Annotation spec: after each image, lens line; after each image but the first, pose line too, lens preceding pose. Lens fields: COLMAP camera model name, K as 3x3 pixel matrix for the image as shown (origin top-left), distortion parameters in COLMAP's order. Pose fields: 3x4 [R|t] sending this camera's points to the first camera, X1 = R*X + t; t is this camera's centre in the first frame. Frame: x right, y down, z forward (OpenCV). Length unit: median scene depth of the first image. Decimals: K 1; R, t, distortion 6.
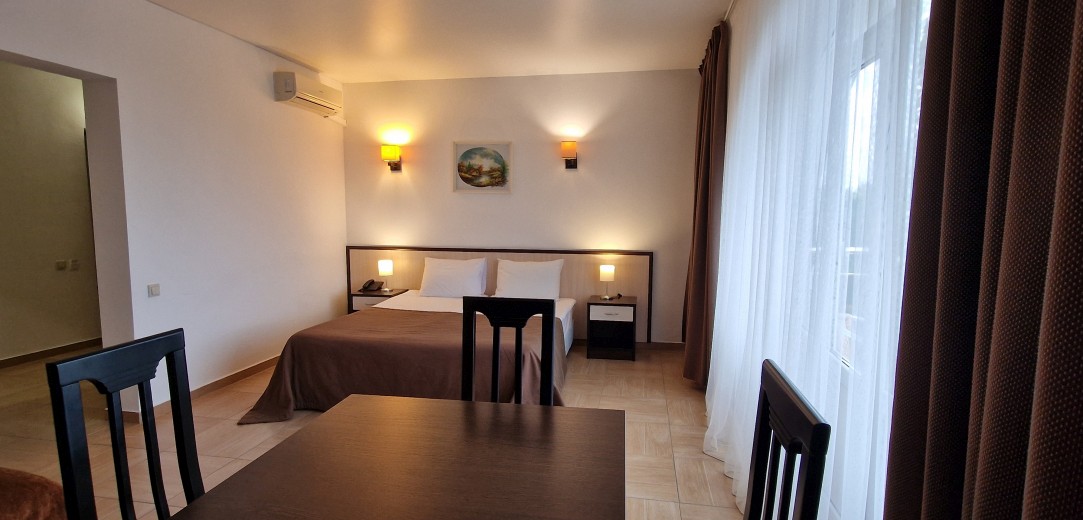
lens RADIAL K [[444.7, 0, 541.5], [0, 444.7, 260.0], [0, 0, 1]] dist [0.000291, 0.000000]
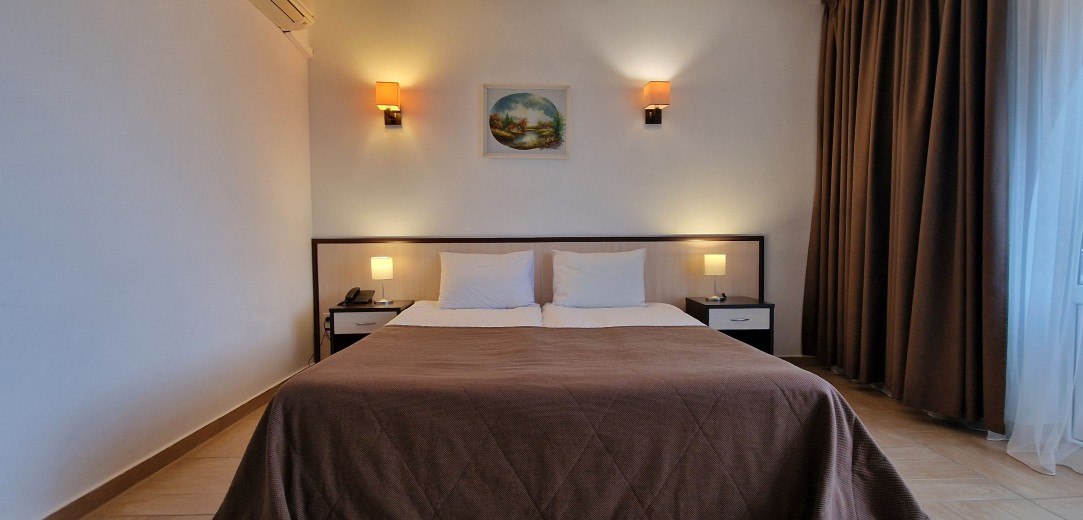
lens RADIAL K [[444.7, 0, 541.5], [0, 444.7, 260.0], [0, 0, 1]] dist [0.000291, 0.000000]
pose [[0.983048, -0.021302, 0.182107, -0.242691], [0.030105, 0.998501, -0.045712, 0.043437], [-0.180860, 0.050420, 0.982216, 0.315873]]
